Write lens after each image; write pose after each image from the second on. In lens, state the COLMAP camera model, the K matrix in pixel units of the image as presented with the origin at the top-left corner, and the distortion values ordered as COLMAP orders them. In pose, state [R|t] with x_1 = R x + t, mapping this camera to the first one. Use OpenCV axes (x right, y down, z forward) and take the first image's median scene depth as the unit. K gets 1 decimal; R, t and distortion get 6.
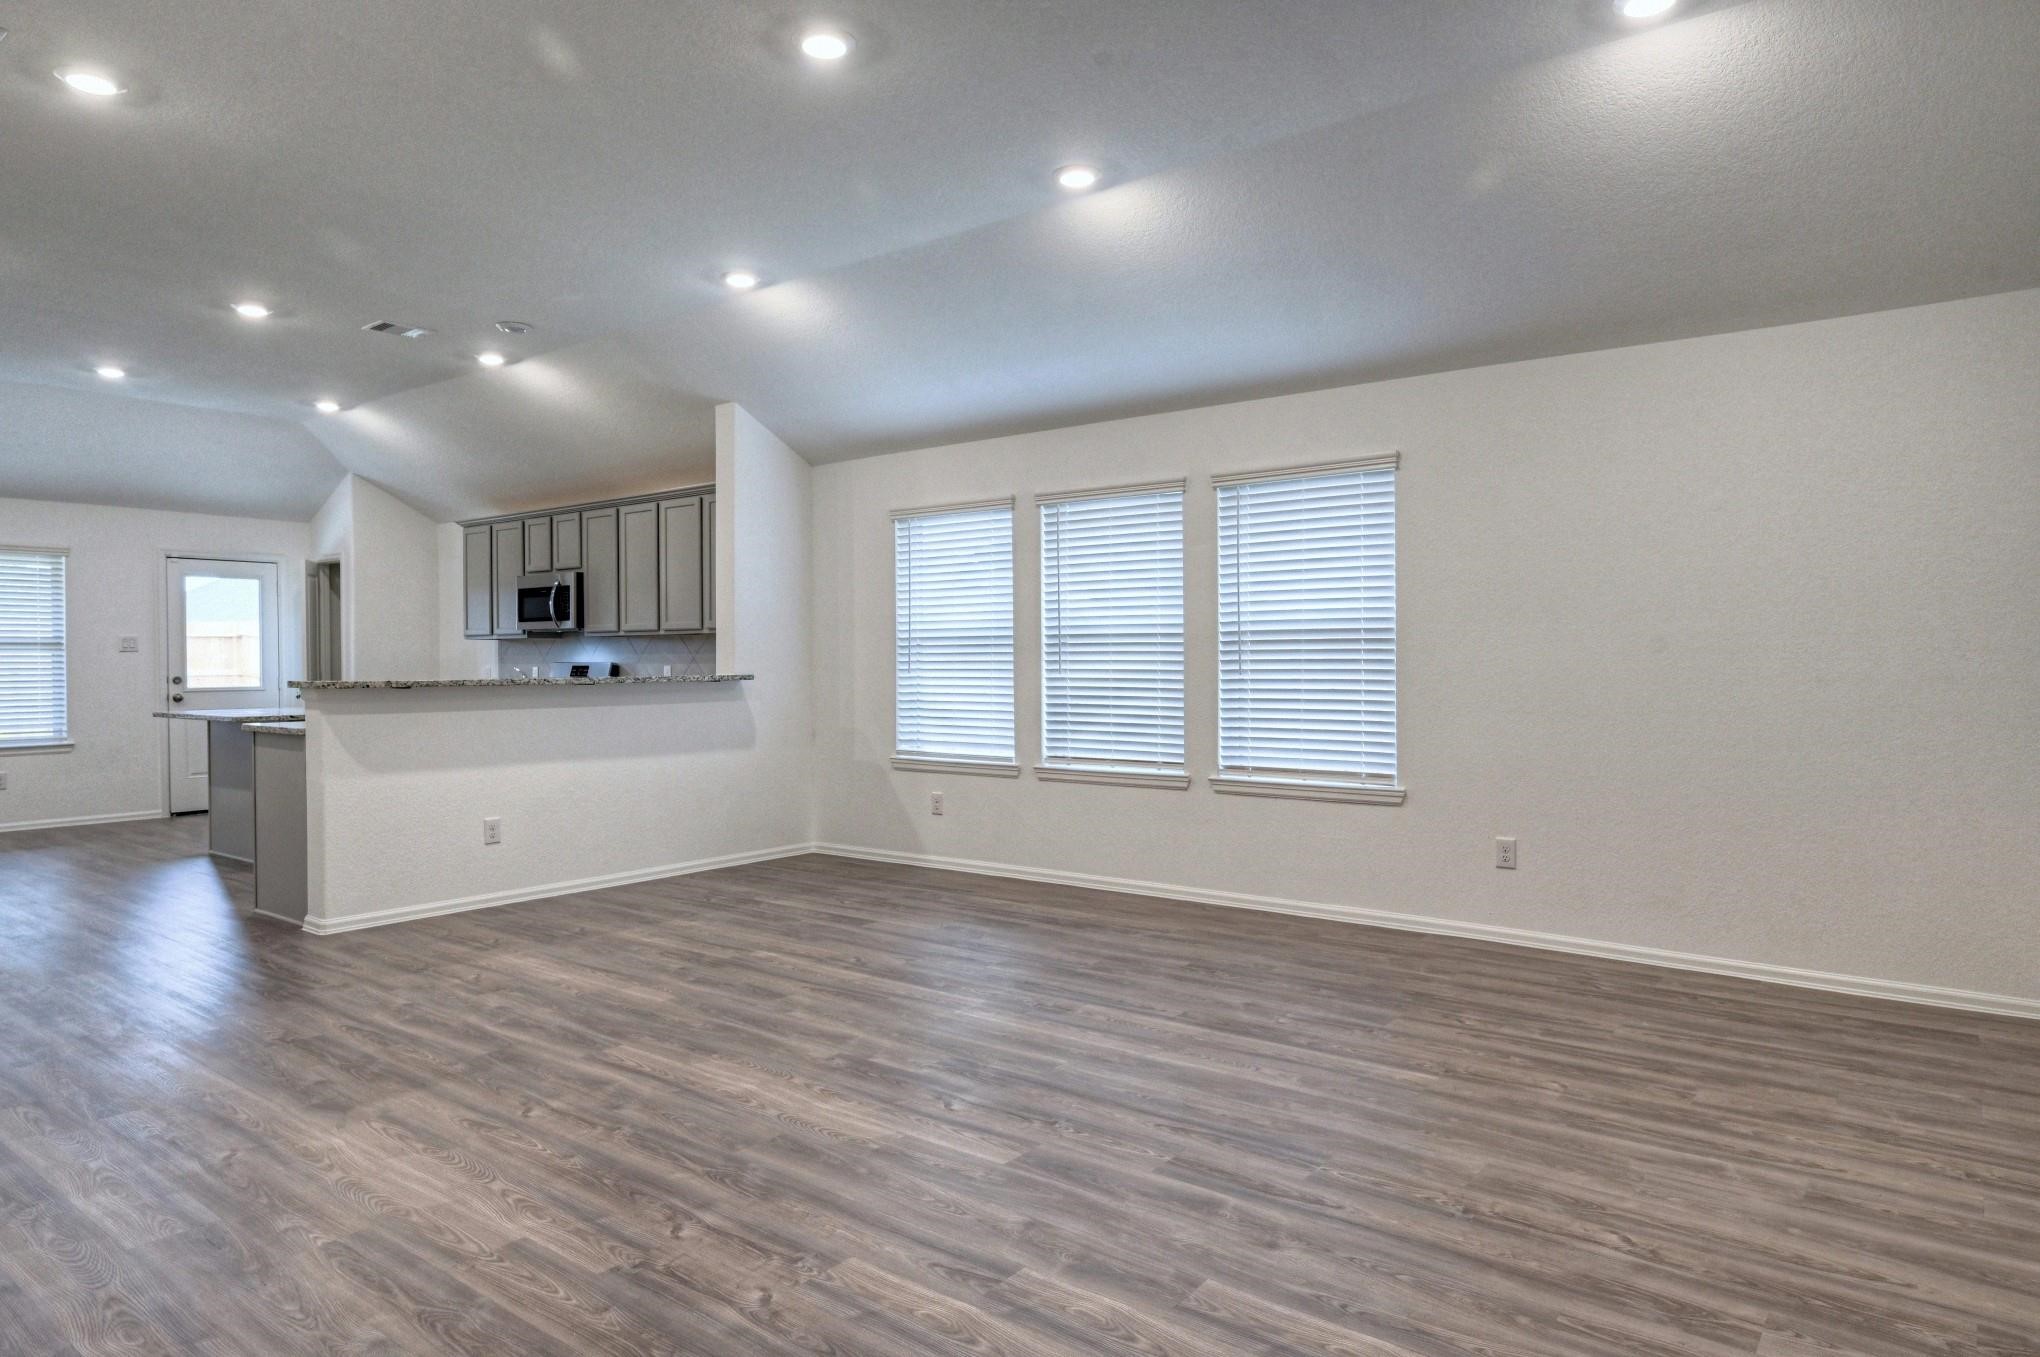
lens RADIAL K [[1222.2, 0, 1020.0], [0, 1222.2, 678.5], [0, 0, 1]] dist [-0.005593, -0.001689]
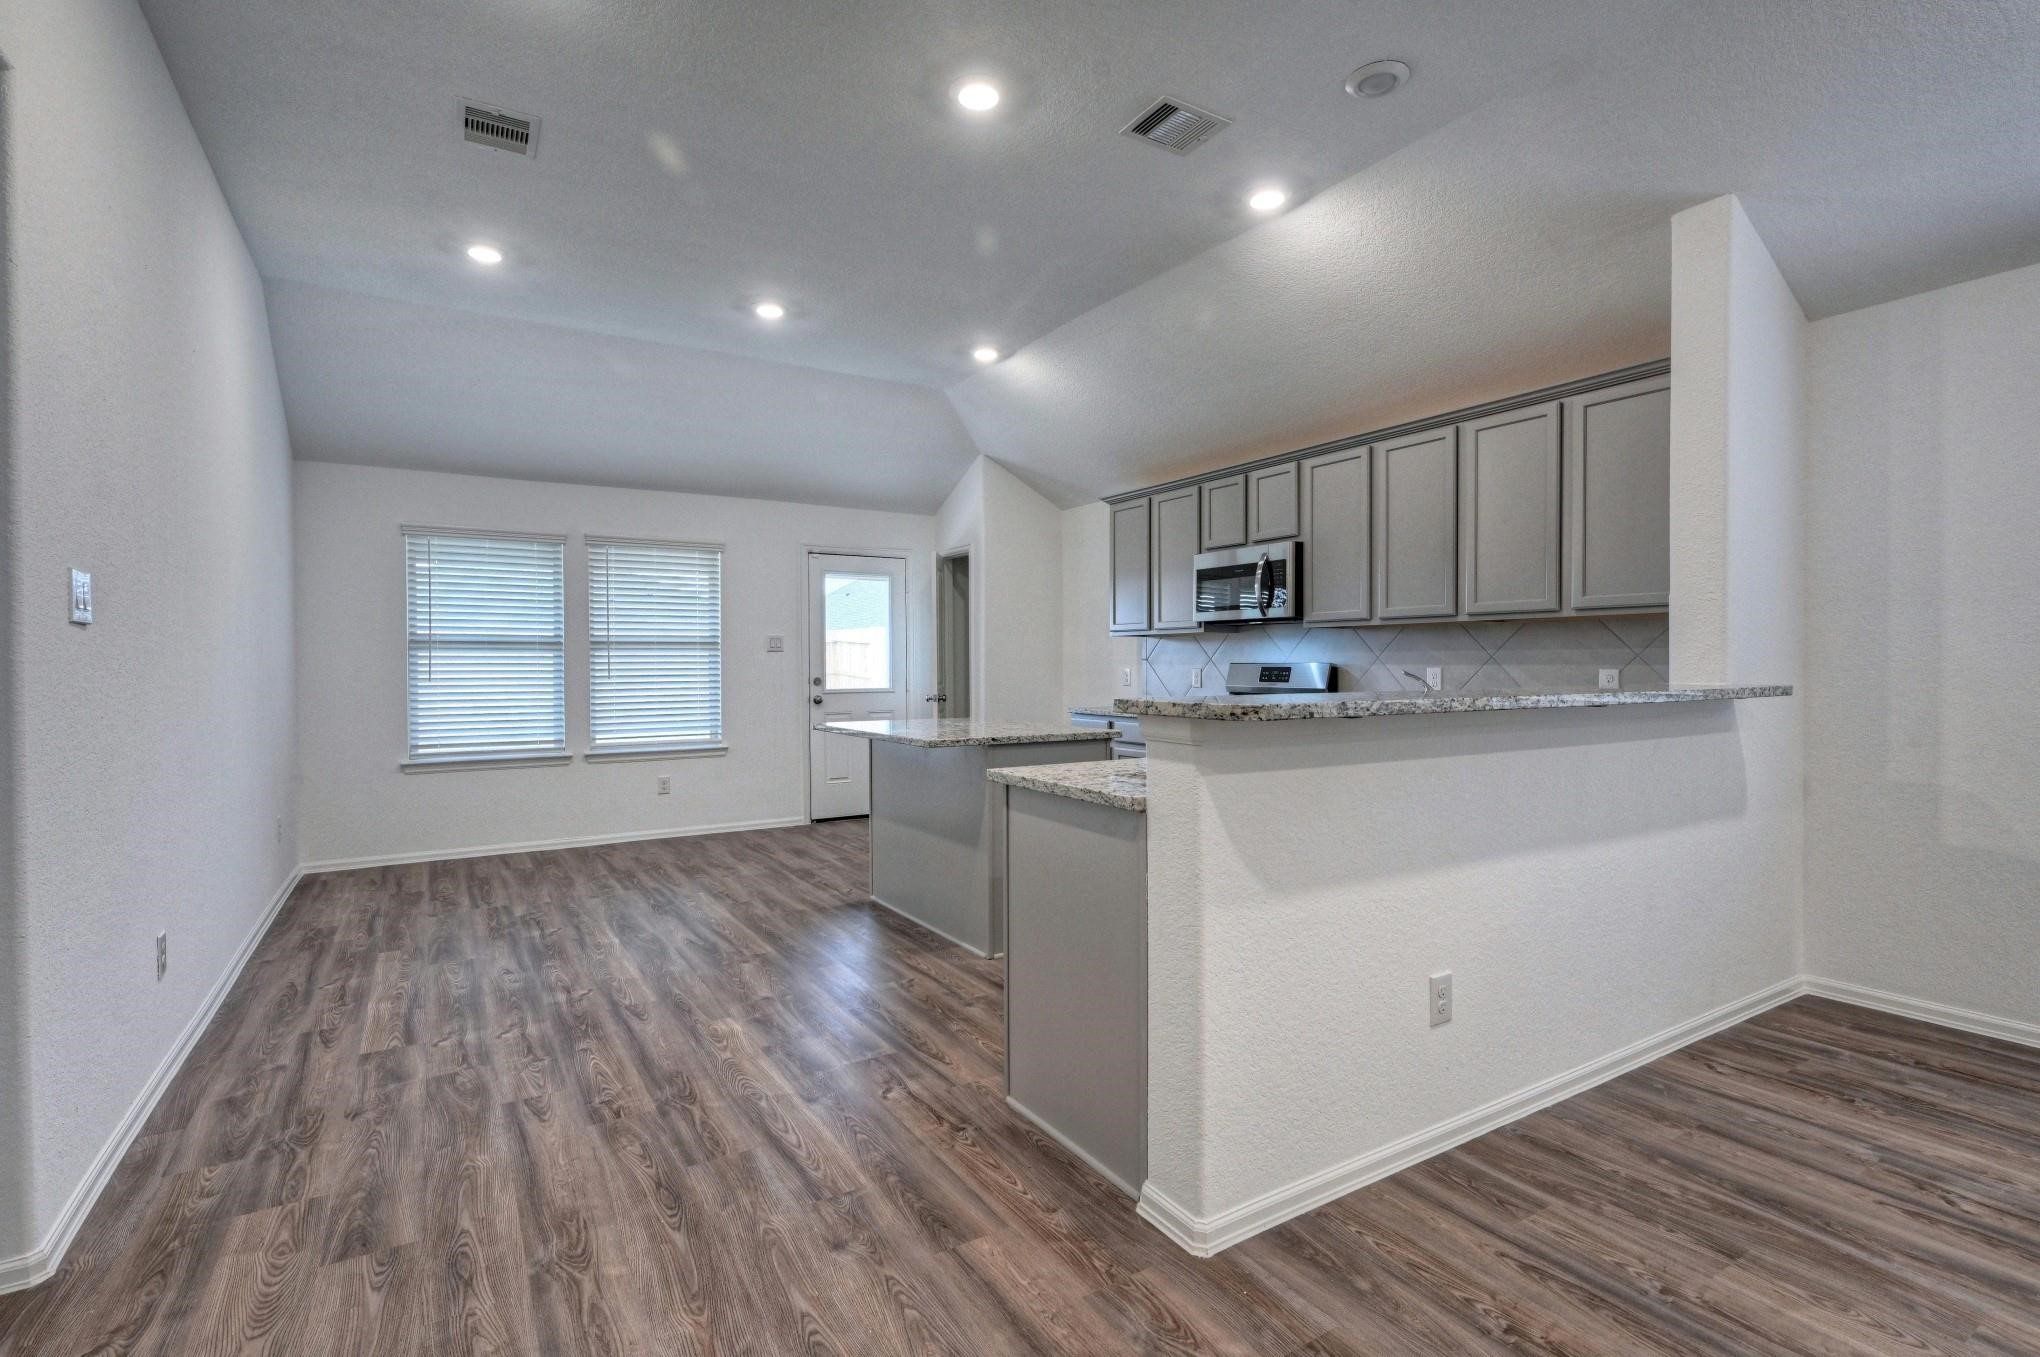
lens RADIAL K [[955.5, 0, 1020.0], [0, 955.5, 678.5], [0, 0, 1]] dist [-0.000251, 0.000016]
pose [[0.937726, 0.006213, -0.347319, -0.307883], [-0.005191, 0.999979, 0.003872, -0.004915], [0.347336, -0.001828, 0.937739, 0.384163]]
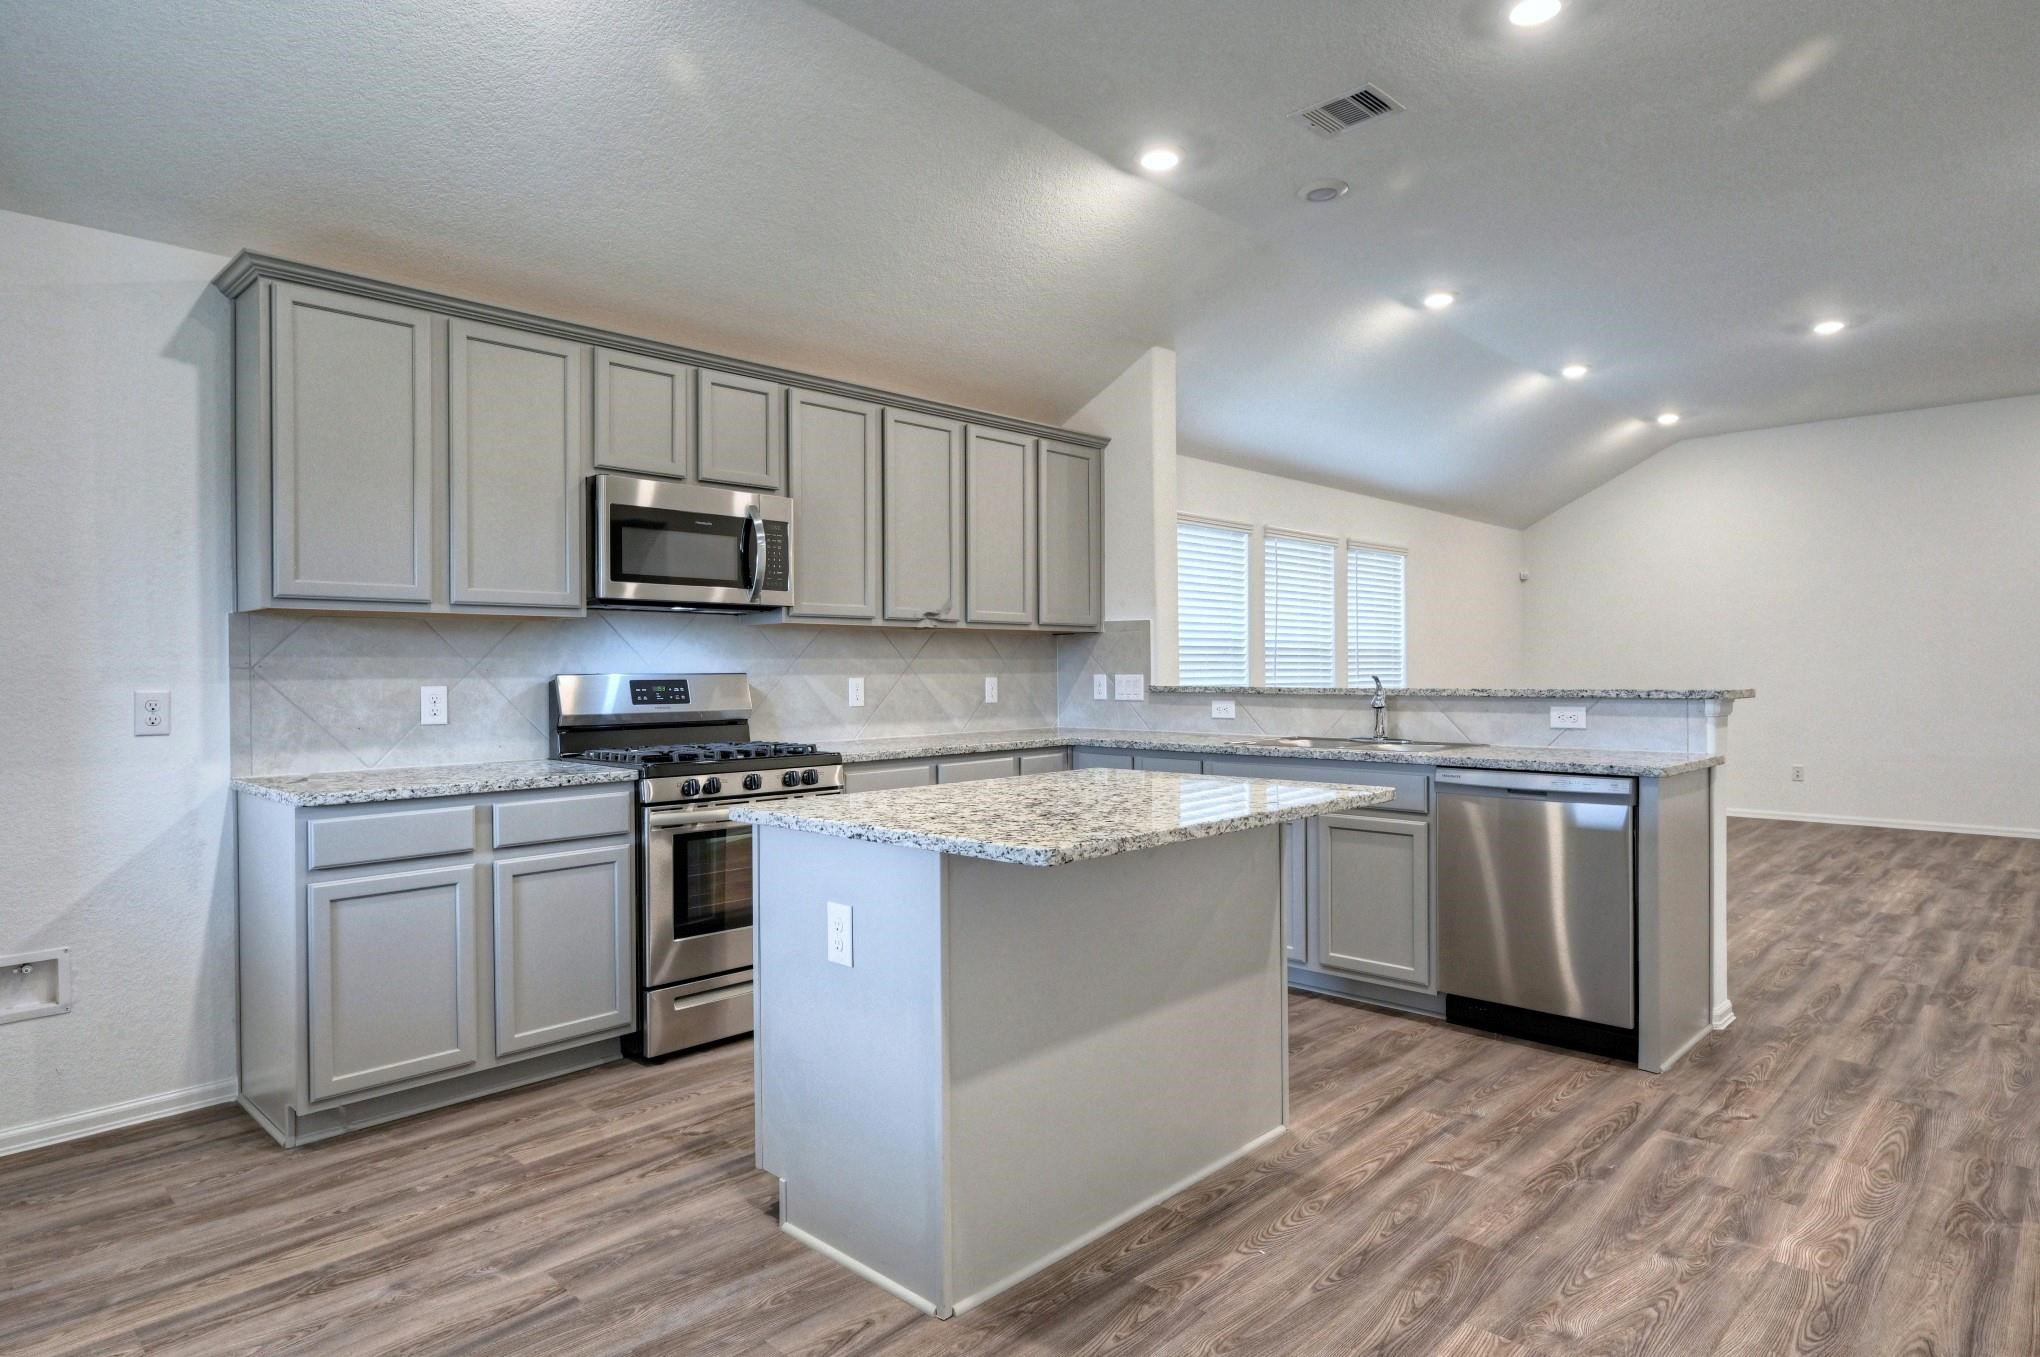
lens RADIAL K [[1148.5, 0, 1020.0], [0, 1148.5, 678.5], [0, 0, 1]] dist [0.001839, -0.000440]
pose [[0.104001, -0.001518, 0.994576, -0.810210], [0.021085, 0.999777, -0.000678, -0.007838], [-0.994354, 0.021041, 0.104010, 0.824872]]
